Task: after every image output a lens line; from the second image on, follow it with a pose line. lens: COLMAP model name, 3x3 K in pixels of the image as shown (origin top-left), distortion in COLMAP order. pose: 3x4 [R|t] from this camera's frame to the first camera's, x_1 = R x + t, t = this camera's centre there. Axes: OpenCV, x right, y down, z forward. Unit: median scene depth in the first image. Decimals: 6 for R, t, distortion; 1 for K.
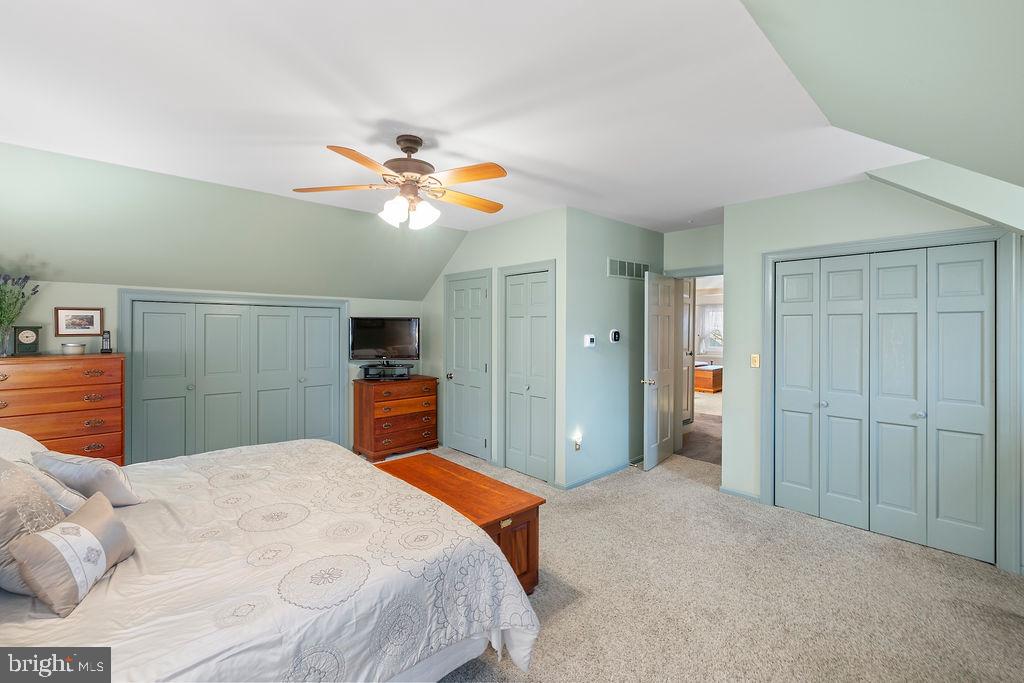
lens RADIAL K [[432.0, 0, 503.6], [0, 432.0, 322.3], [0, 0, 1]] dist [0.003998, 0.000210]
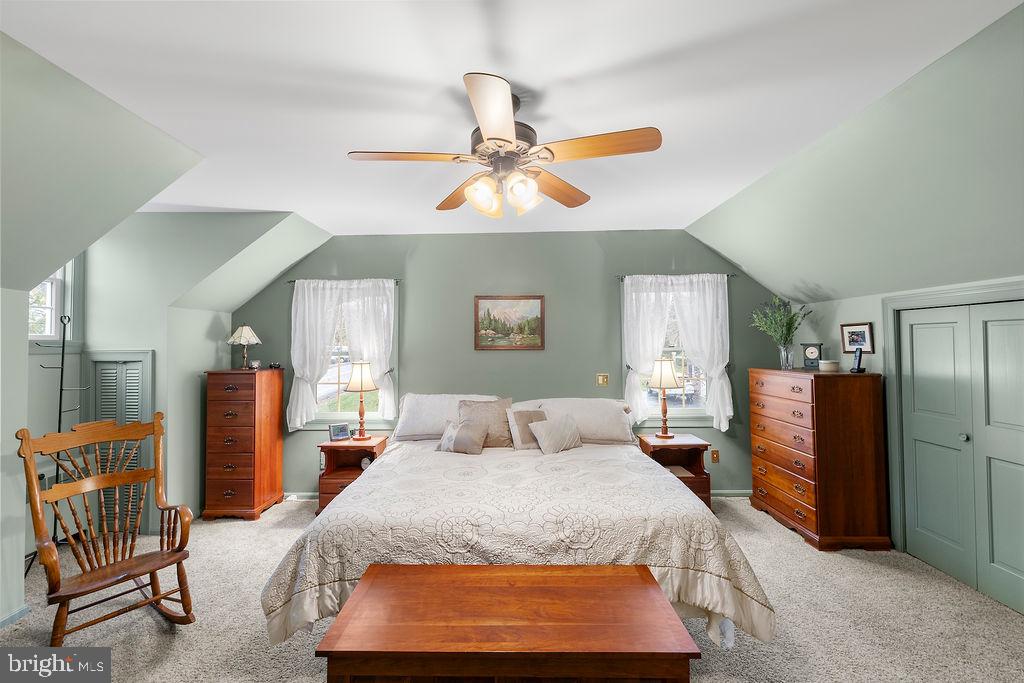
lens RADIAL K [[431.6, 0, 508.9], [0, 431.6, 338.6], [0, 0, 1]] dist [-0.009044, -0.000646]
pose [[-0.680169, -0.008358, -0.733007, 0.217465], [0.009227, 0.999758, -0.019961, 0.011150], [0.732997, -0.020340, -0.679928, 1.065749]]
